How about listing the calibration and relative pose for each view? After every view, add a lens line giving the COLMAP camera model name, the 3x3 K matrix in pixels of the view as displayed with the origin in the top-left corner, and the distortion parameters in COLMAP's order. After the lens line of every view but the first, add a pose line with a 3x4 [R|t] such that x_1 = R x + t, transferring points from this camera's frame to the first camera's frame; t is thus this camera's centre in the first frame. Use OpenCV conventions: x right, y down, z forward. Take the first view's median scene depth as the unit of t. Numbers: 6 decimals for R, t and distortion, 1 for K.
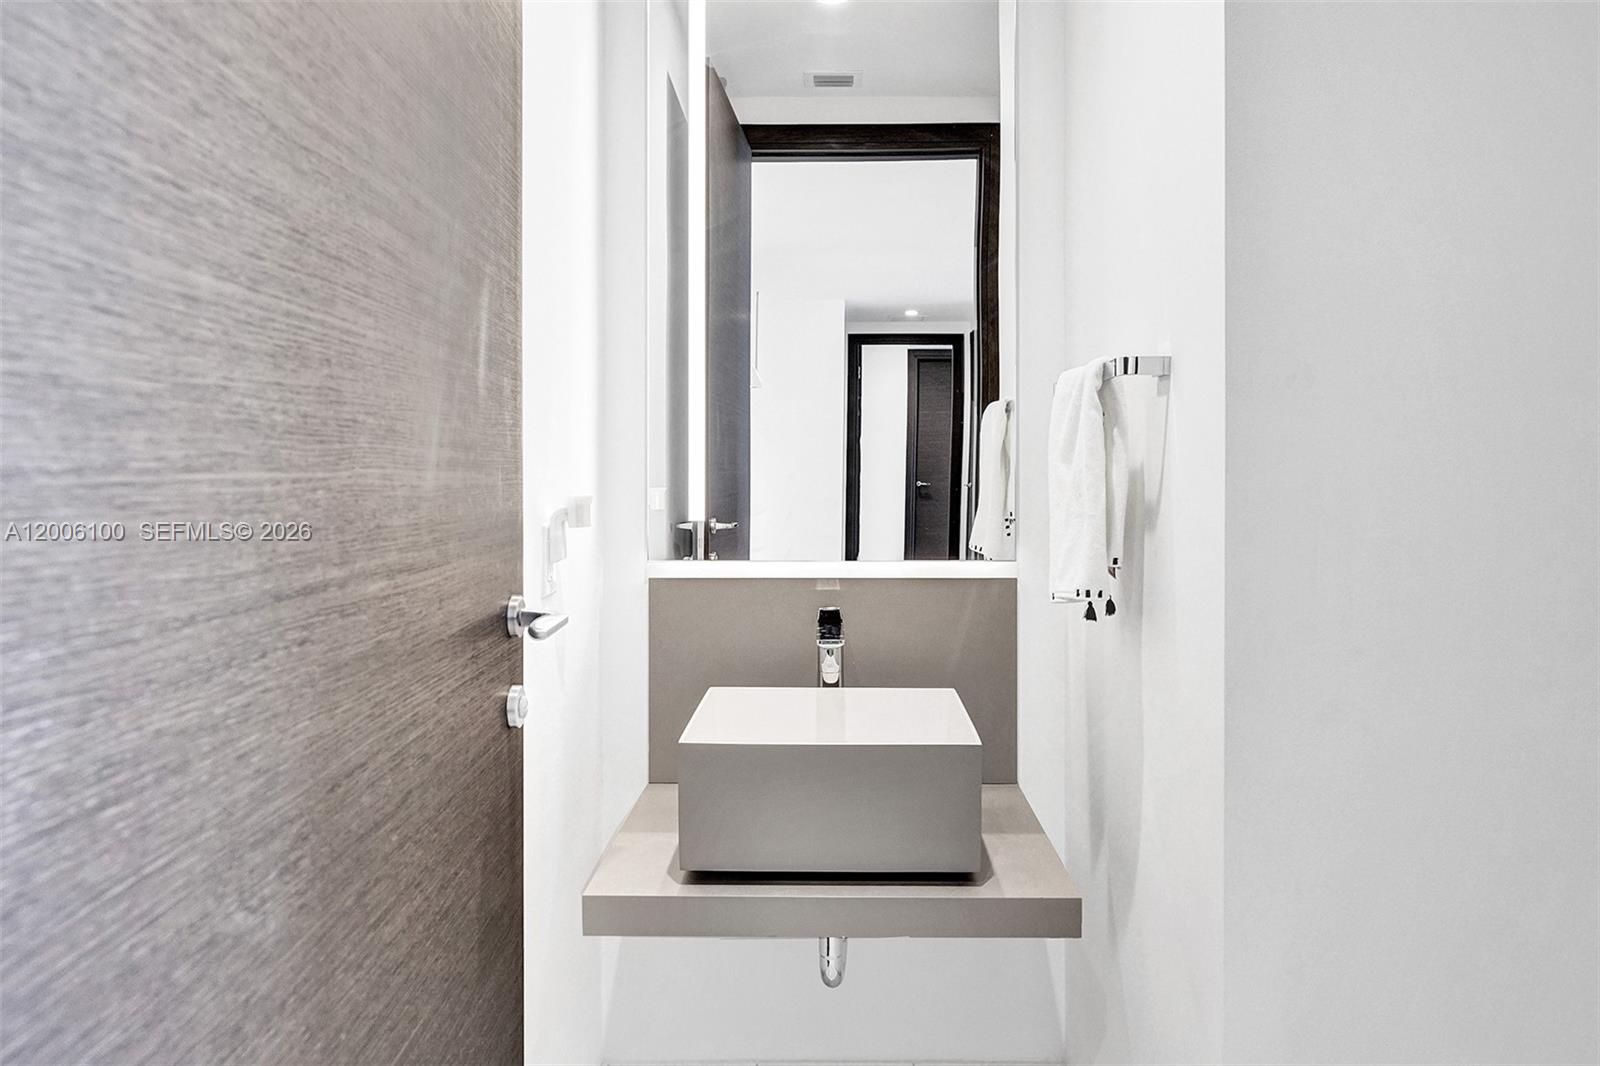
lens RADIAL K [[1052.7, 0, 801.5], [0, 1052.7, 477.4], [0, 0, 1]] dist [-0.002457, 0.001797]
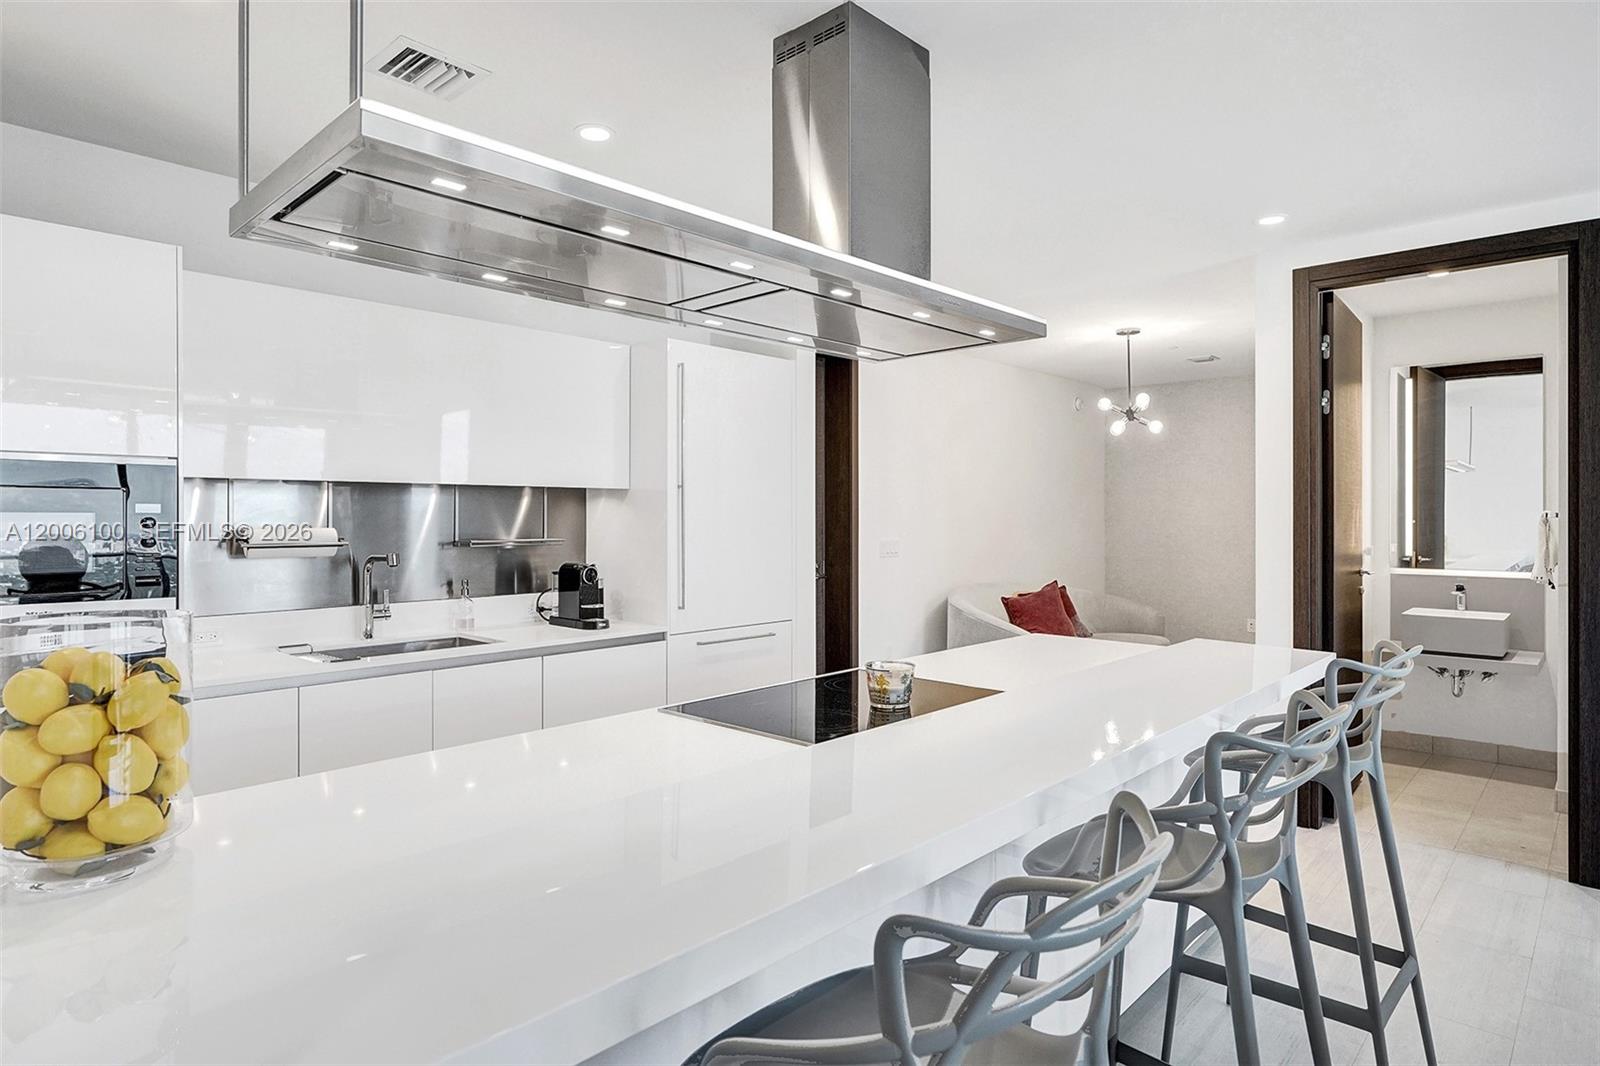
lens RADIAL K [[893.7, 0, 797.4], [0, 893.7, 507.9], [0, 0, 1]] dist [-0.011514, 0.000605]
pose [[0.758339, 0.002420, -0.651856, 0.214011], [-0.008506, 0.999945, -0.006183, -0.056798], [0.651805, 0.010233, 0.758318, -1.925539]]
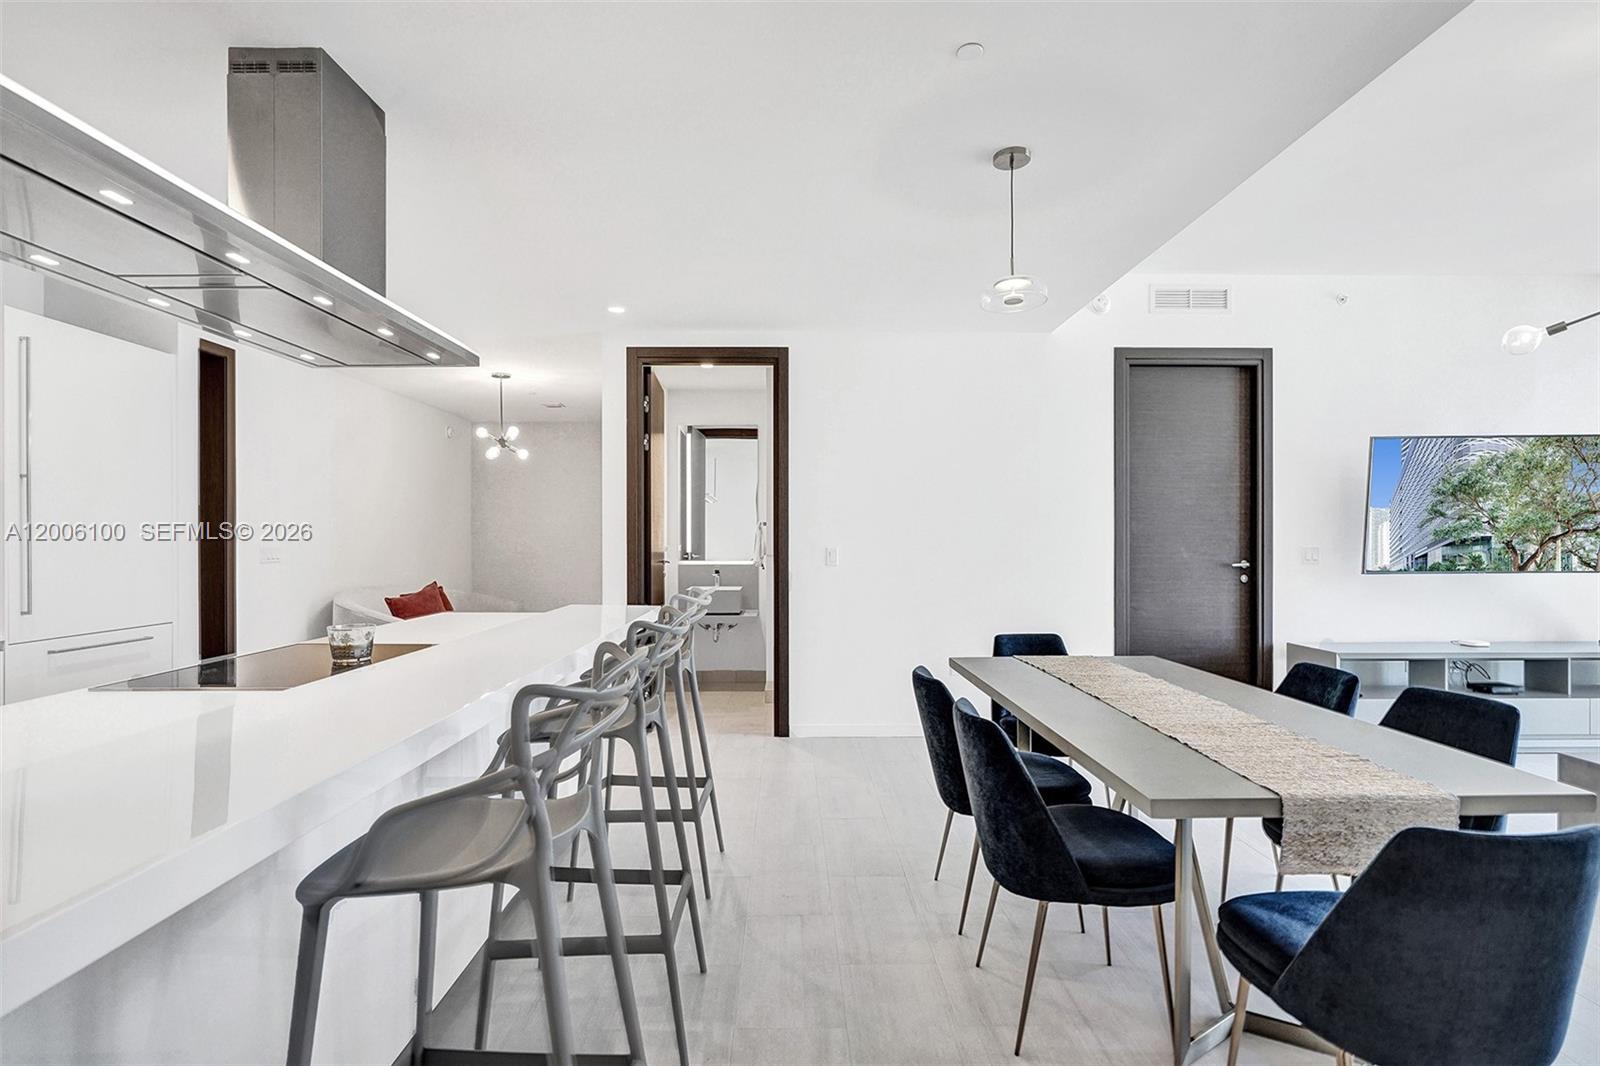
lens RADIAL K [[756.0, 0, 800.0], [0, 756.0, 533.0], [0, 0, 1]] dist [0.010499, -0.000417]
pose [[0.998398, -0.001723, 0.056559, 0.178561], [0.002175, 0.999966, -0.007931, -0.008406], [-0.056544, 0.008041, 0.998368, -2.099424]]
